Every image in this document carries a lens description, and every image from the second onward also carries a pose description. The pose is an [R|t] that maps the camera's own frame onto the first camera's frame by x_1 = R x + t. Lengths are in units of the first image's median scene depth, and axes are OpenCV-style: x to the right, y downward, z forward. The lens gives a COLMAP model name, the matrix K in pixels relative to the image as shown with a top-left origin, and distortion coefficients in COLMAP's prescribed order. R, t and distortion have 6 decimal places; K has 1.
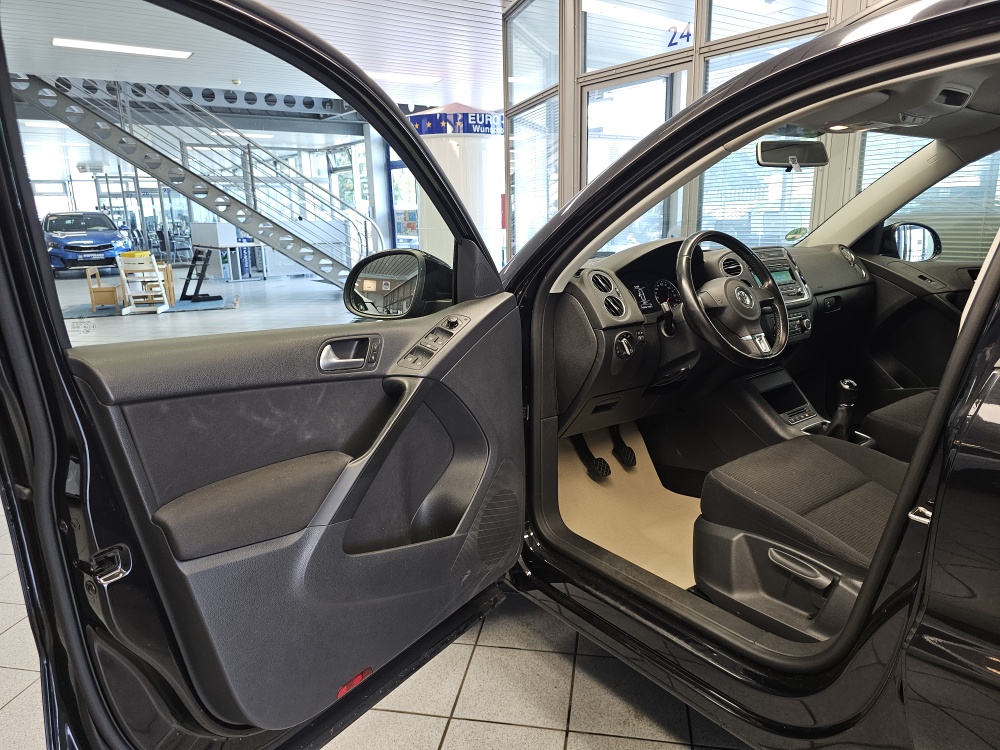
lens RADIAL K [[670.2, 0, 494.4], [0, 670.2, 368.3], [0, 0, 1]] dist [0.050399, -0.040624]
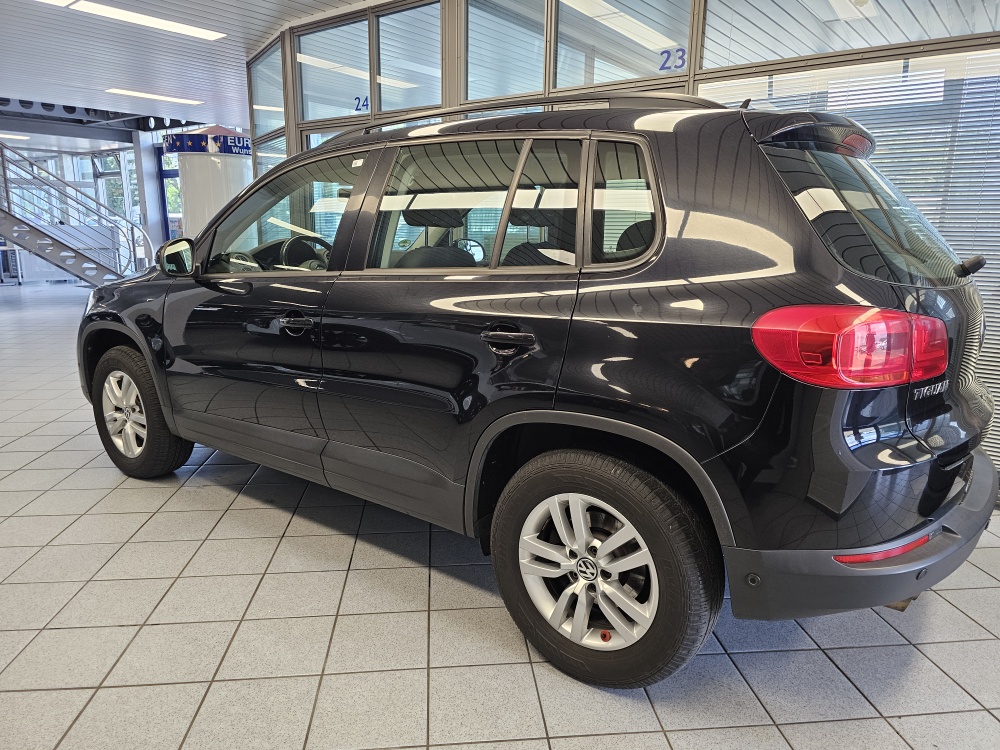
lens RADIAL K [[673.0, 0, 497.5], [0, 673.0, 362.9], [0, 0, 1]] dist [0.052784, -0.050516]
pose [[0.959817, -0.021554, 0.279799, 0.068194], [0.030508, 0.999151, -0.027685, 0.049470], [-0.278964, 0.035108, 0.959659, -0.212369]]
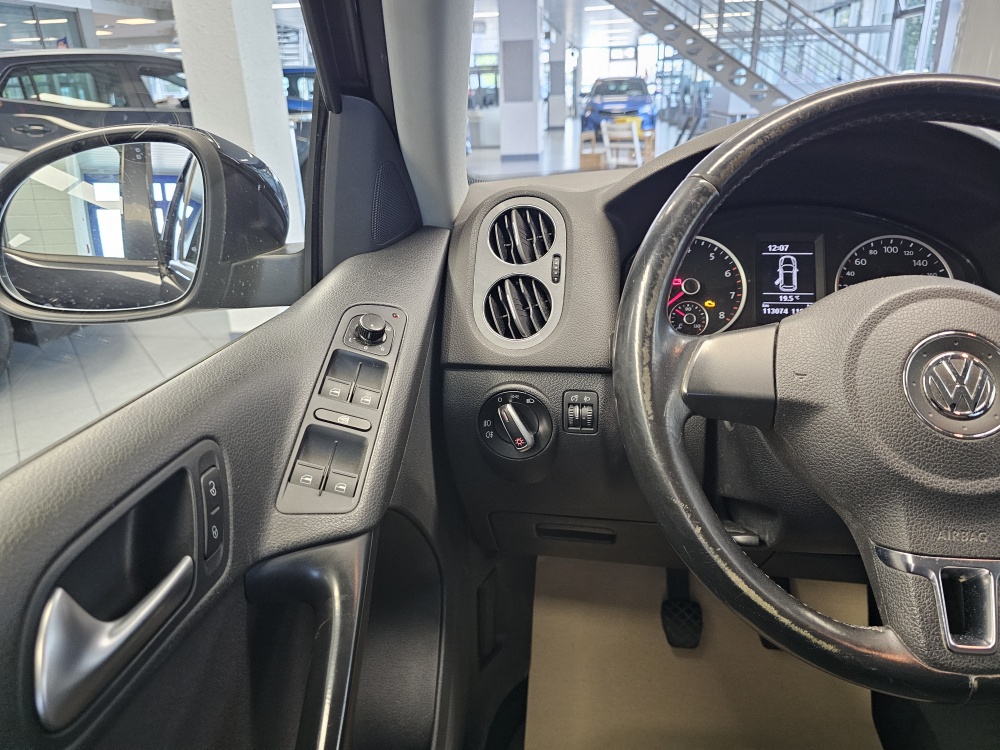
lens RADIAL K [[679.5, 0, 497.5], [0, 679.5, 364.7], [0, 0, 1]] dist [0.047948, -0.058481]
pose [[0.719499, 0.258499, -0.644592, 0.090098], [-0.143738, 0.963478, 0.225940, -0.030774], [0.679456, -0.069911, 0.730378, 0.159263]]
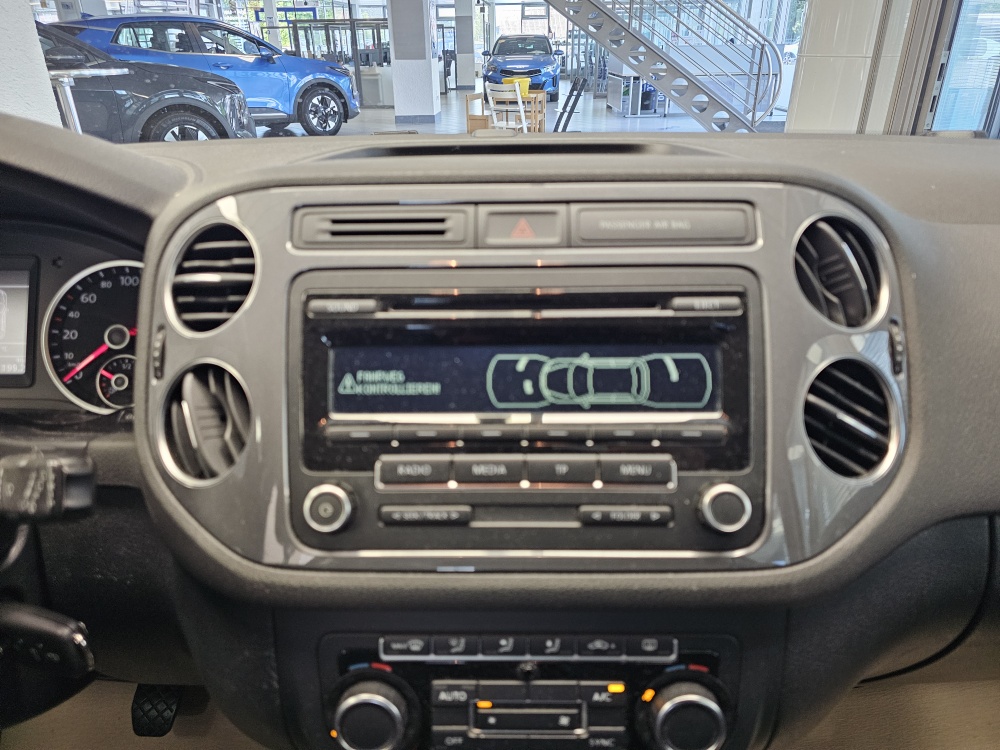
lens RADIAL K [[667.0, 0, 500.0], [0, 667.0, 375.0], [0, 0, 1]] dist [0.049451, -0.045361]
pose [[0.786173, 0.281281, -0.550284, 0.131933], [-0.143701, 0.949215, 0.279896, -0.047242], [0.601067, -0.140970, 0.786667, 0.231251]]
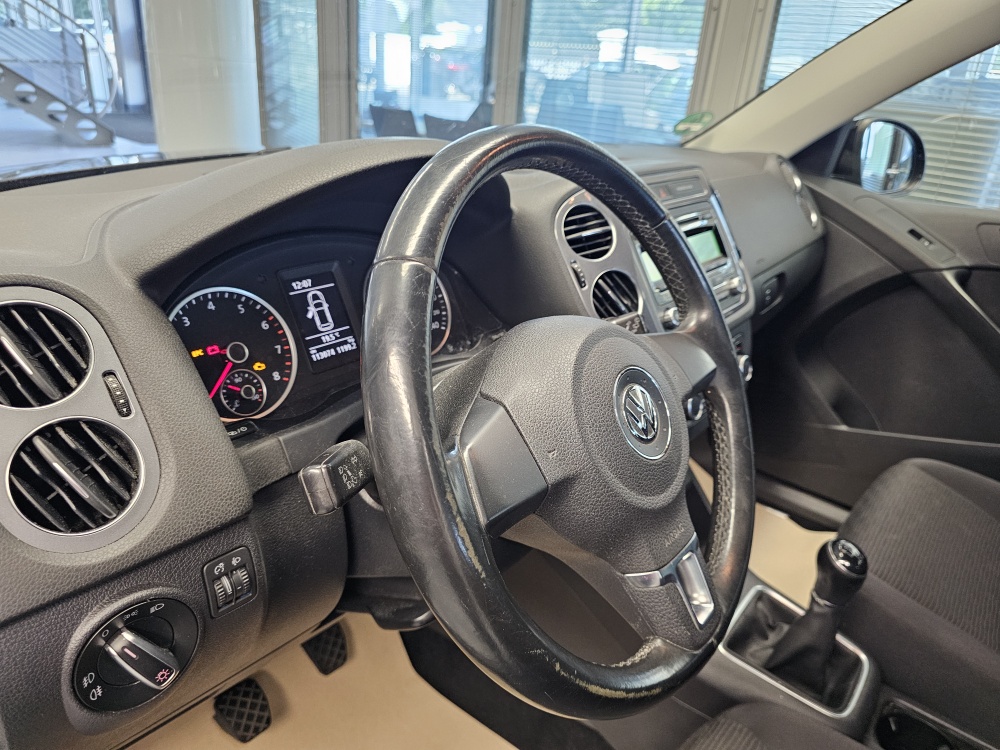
lens RADIAL K [[697.9, 0, 491.7], [0, 697.9, 369.5], [0, 0, 1]] dist [0.012001, -0.002186]
pose [[0.969050, -0.009963, 0.246662, 0.054778], [-0.038274, 0.981040, 0.189988, -0.037255], [-0.243878, -0.193549, 0.950296, 0.167487]]
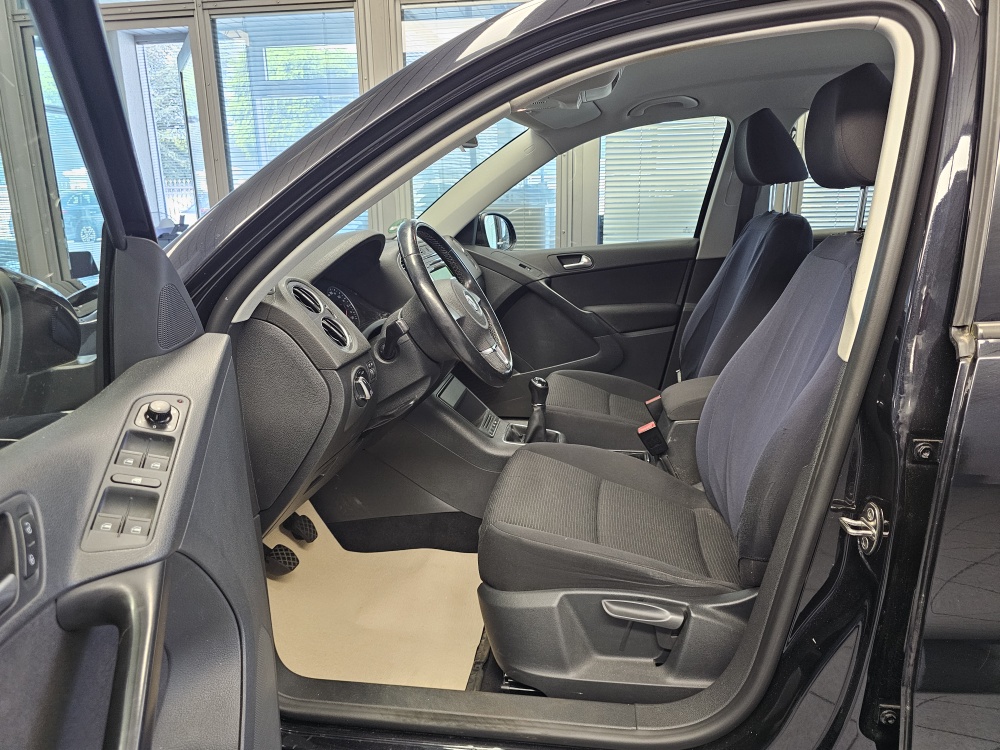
lens RADIAL K [[674.0, 0, 502.2], [0, 674.0, 371.2], [0, 0, 1]] dist [0.064381, -0.070197]
pose [[0.713814, -0.163960, 0.680872, -0.036706], [0.158744, 0.984784, 0.070720, -0.016297], [-0.682107, 0.057603, 0.728980, 0.086038]]
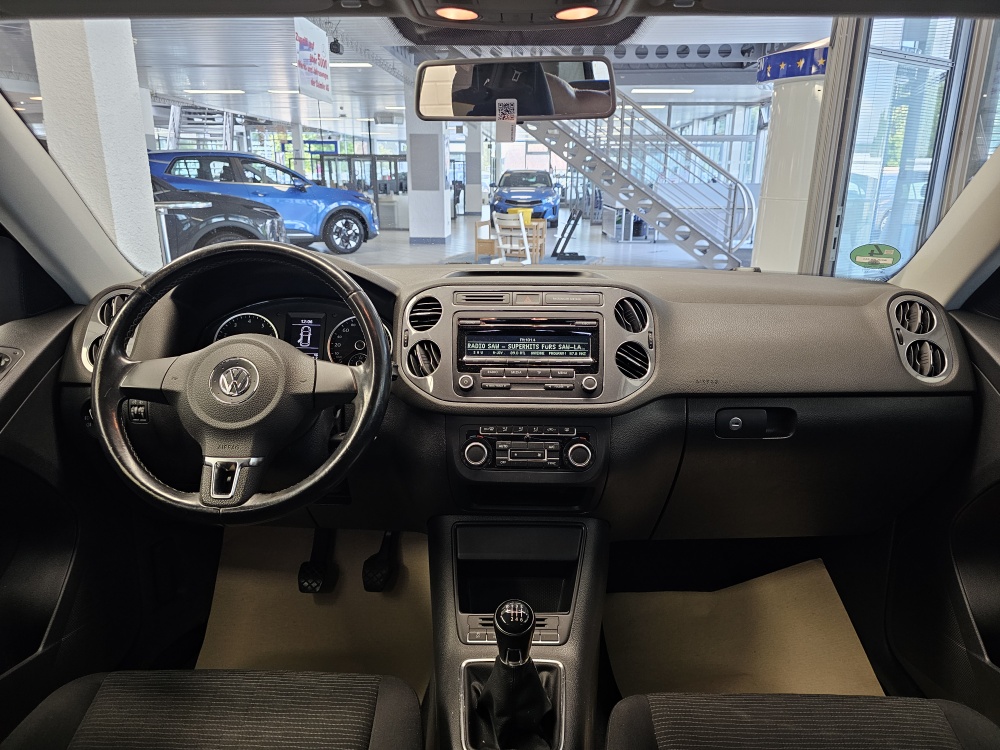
lens RADIAL K [[674.0, 0, 502.2], [0, 674.0, 371.2], [0, 0, 1]] dist [0.064381, -0.070197]
pose [[0.783761, 0.197515, -0.588818, 0.185458], [-0.162614, 0.980270, 0.112373, -0.044525], [0.599396, 0.007677, 0.800416, 0.155753]]
